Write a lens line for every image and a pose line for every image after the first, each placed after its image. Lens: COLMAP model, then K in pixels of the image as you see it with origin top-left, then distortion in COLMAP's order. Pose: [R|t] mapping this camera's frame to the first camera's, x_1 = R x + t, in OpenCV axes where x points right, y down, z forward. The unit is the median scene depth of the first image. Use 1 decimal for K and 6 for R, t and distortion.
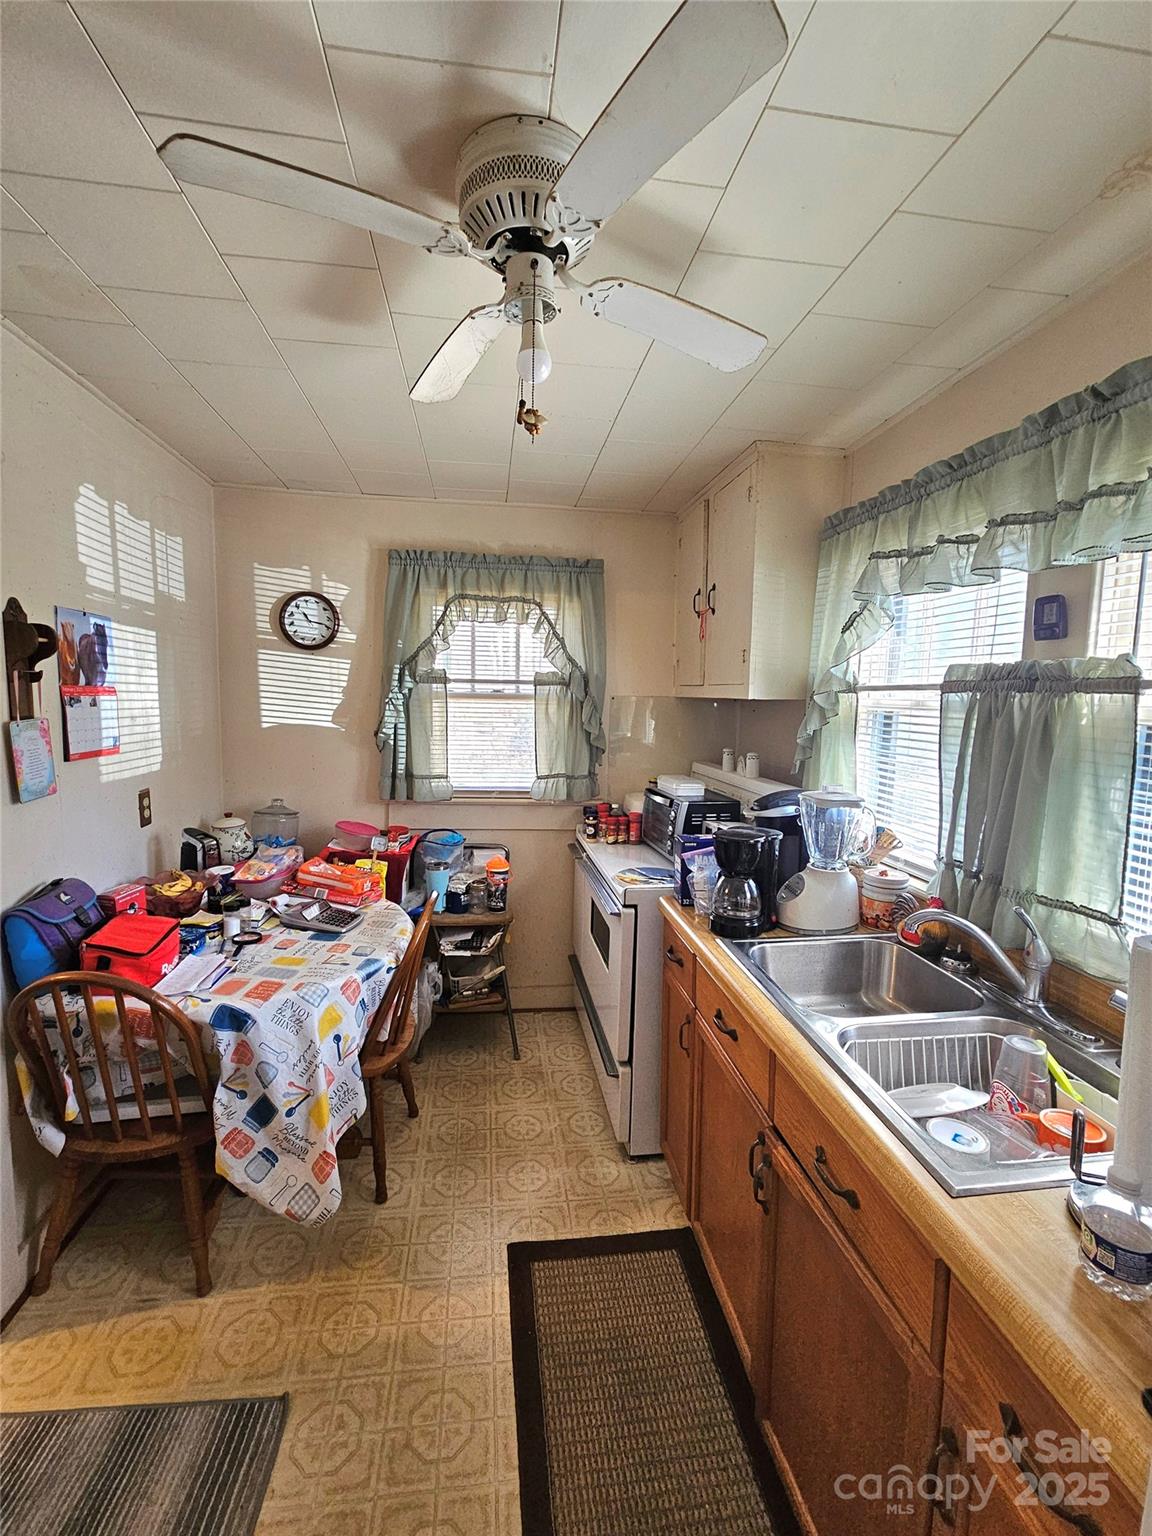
lens RADIAL K [[634.0, 0, 576.0], [0, 634.0, 768.0], [0, 0, 1]] dist [0.001907, 0.000536]
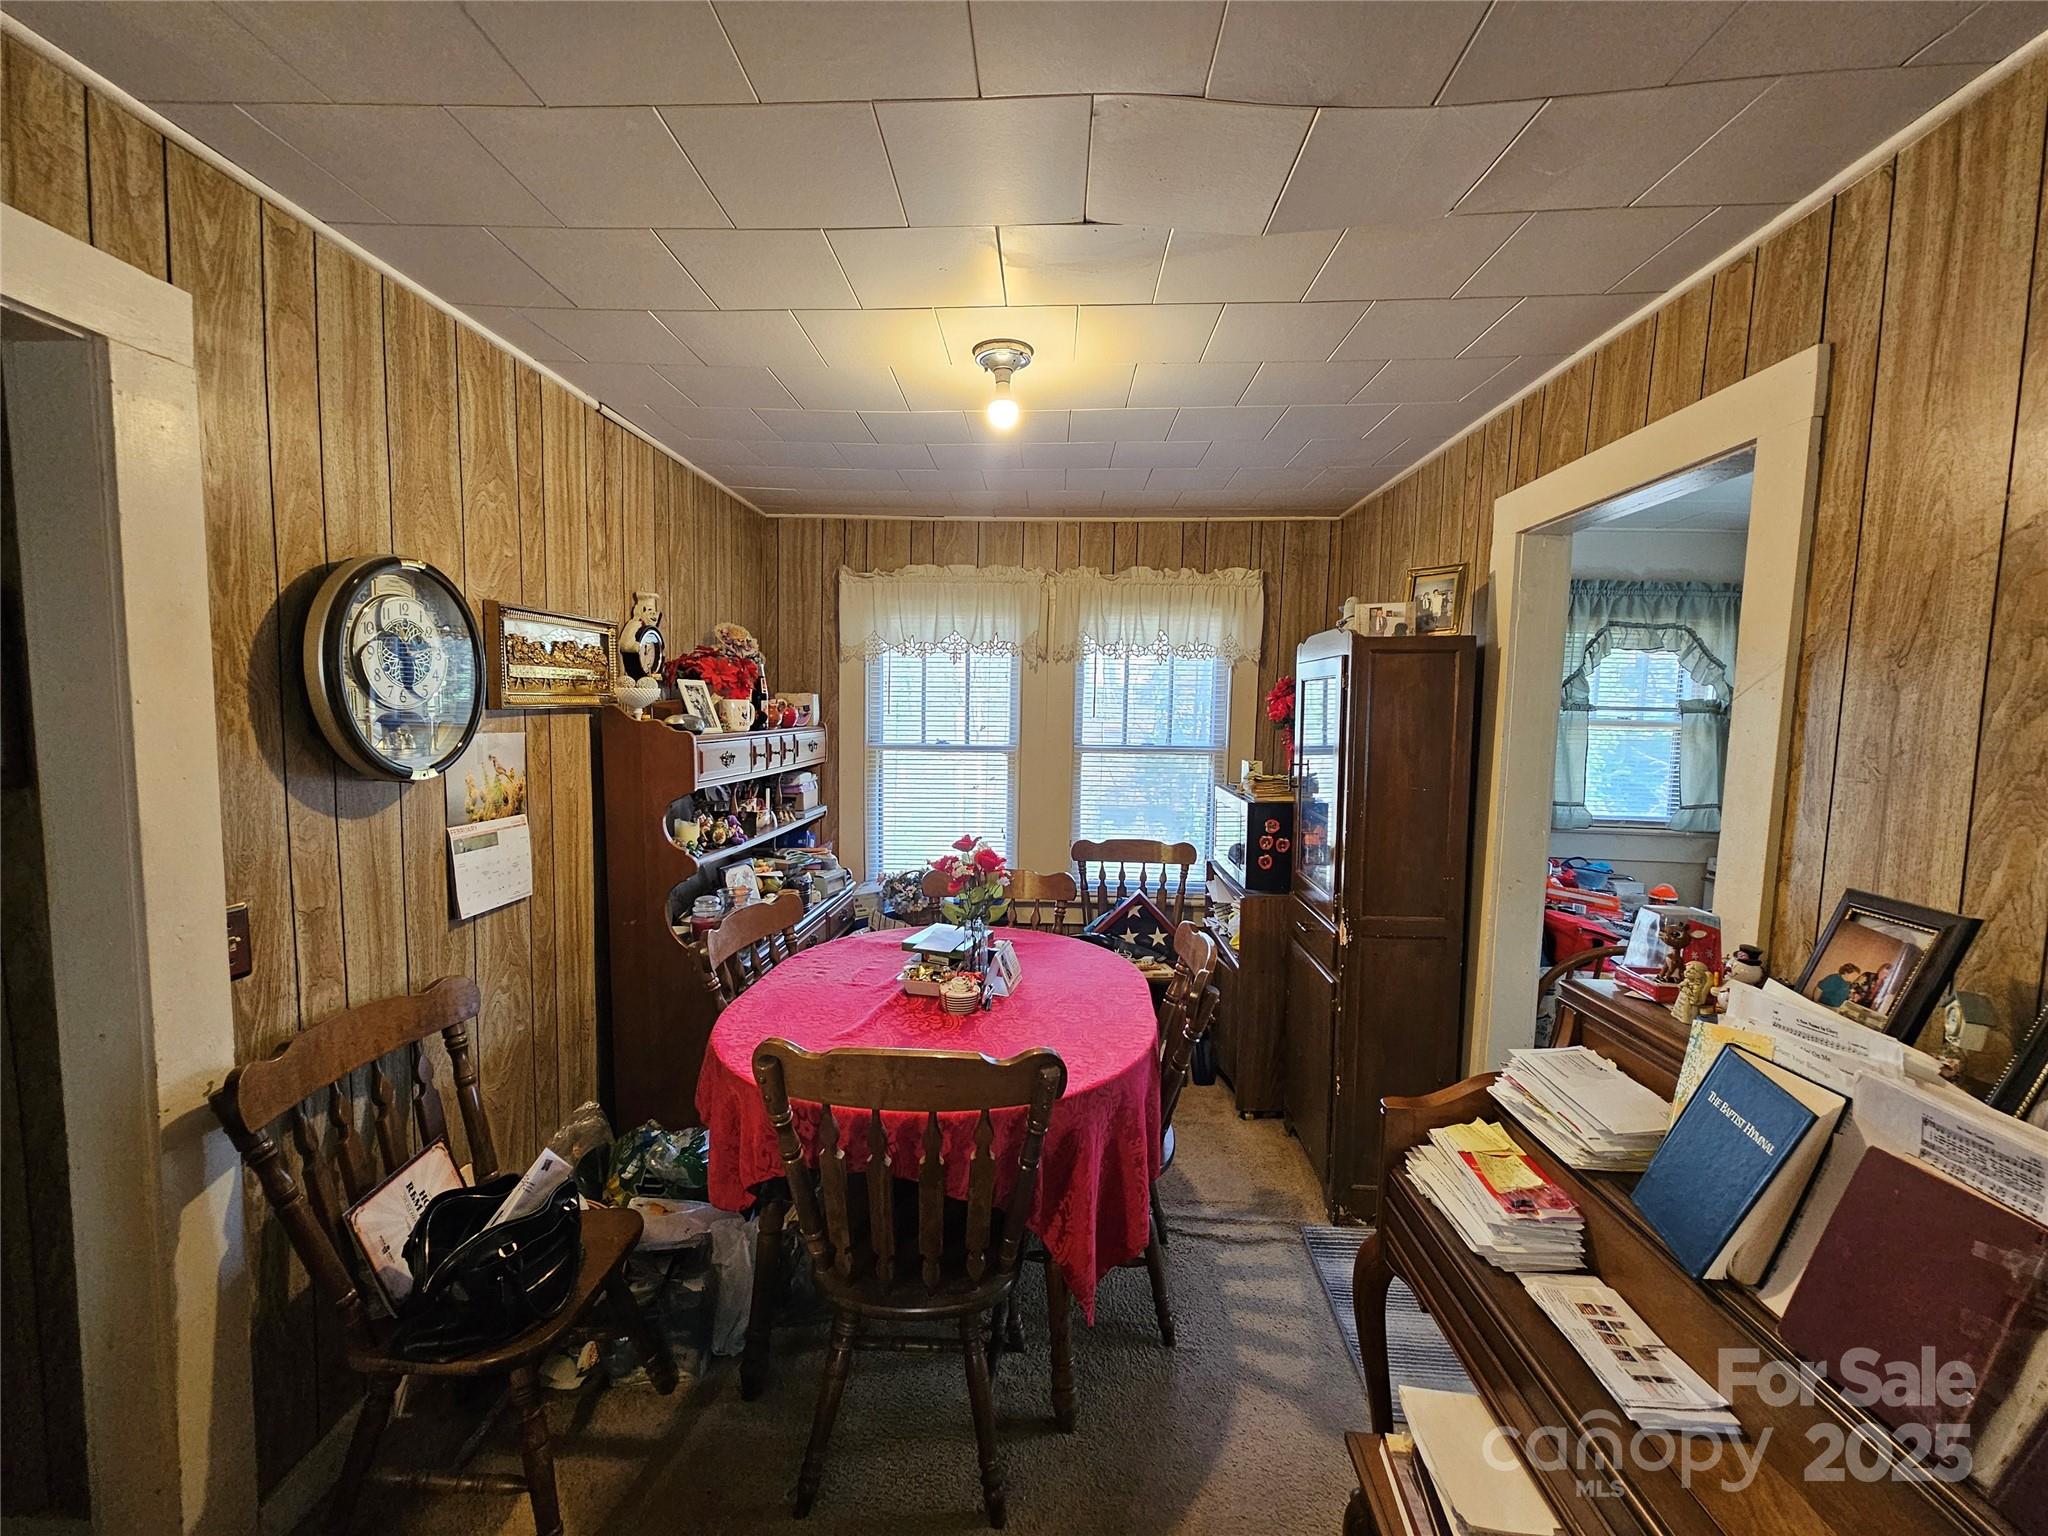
lens RADIAL K [[845.3, 0, 1026.8], [0, 845.3, 780.6], [0, 0, 1]] dist [0.001907, 0.000536]
pose [[0.987173, 0.021377, -0.158217, -0.858321], [-0.025132, 0.999447, -0.021772, 0.026838], [0.157665, 0.025469, 0.987164, -0.442704]]
